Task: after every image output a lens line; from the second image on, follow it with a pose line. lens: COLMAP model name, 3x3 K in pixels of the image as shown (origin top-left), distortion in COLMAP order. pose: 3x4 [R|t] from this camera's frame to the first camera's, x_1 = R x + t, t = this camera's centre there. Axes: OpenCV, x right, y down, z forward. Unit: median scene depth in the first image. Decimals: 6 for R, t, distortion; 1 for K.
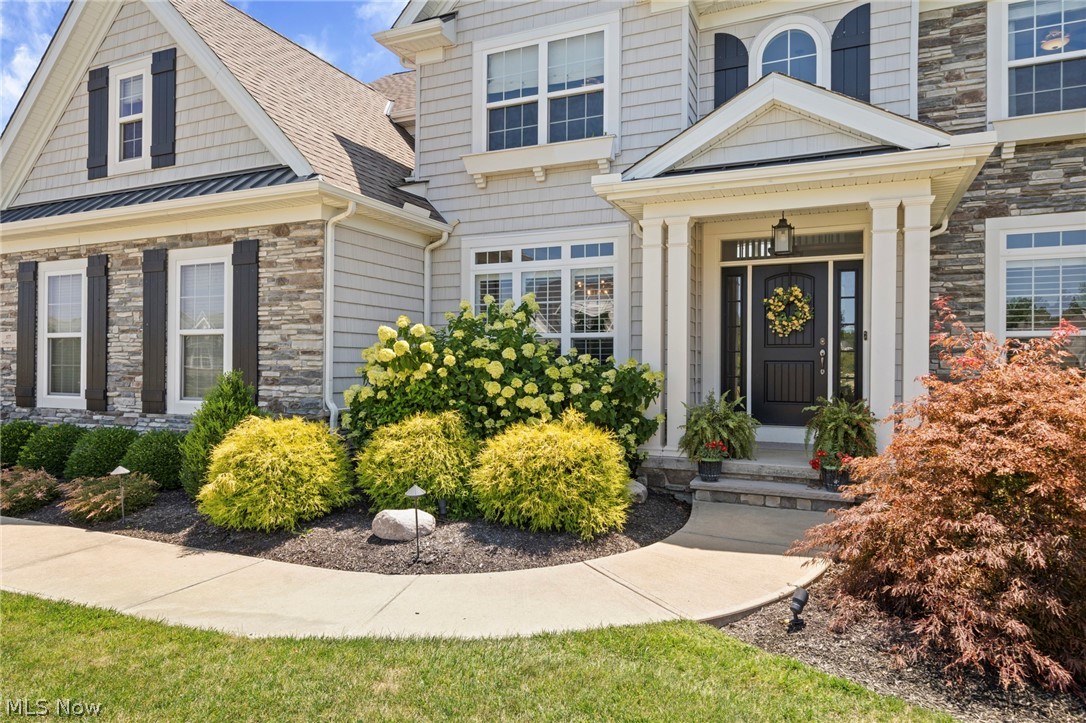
lens RADIAL K [[672.7, 0, 543.0], [0, 672.7, 361.5], [0, 0, 1]] dist [-0.000949, 0.000992]
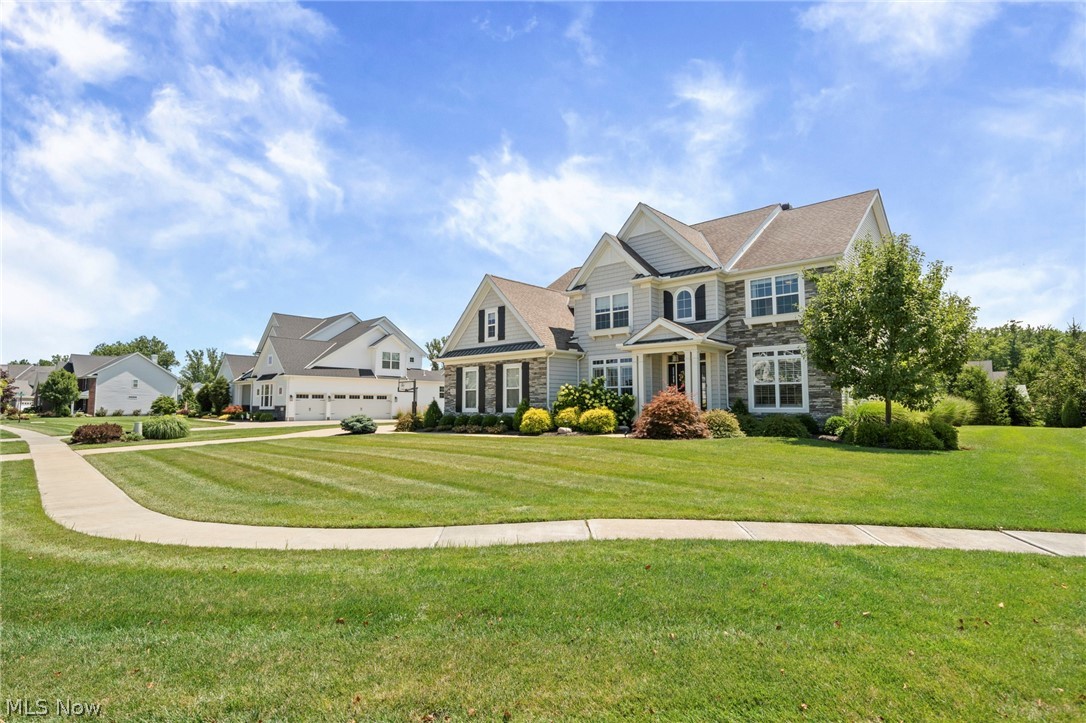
lens RADIAL K [[576.8, 0, 543.0], [0, 576.8, 361.5], [0, 0, 1]] dist [-0.001360, -0.001432]
pose [[0.950974, -0.032536, -0.307554, 0.559647], [0.008772, 0.996888, -0.078337, 0.053554], [0.309146, 0.071799, 0.948301, -1.786619]]
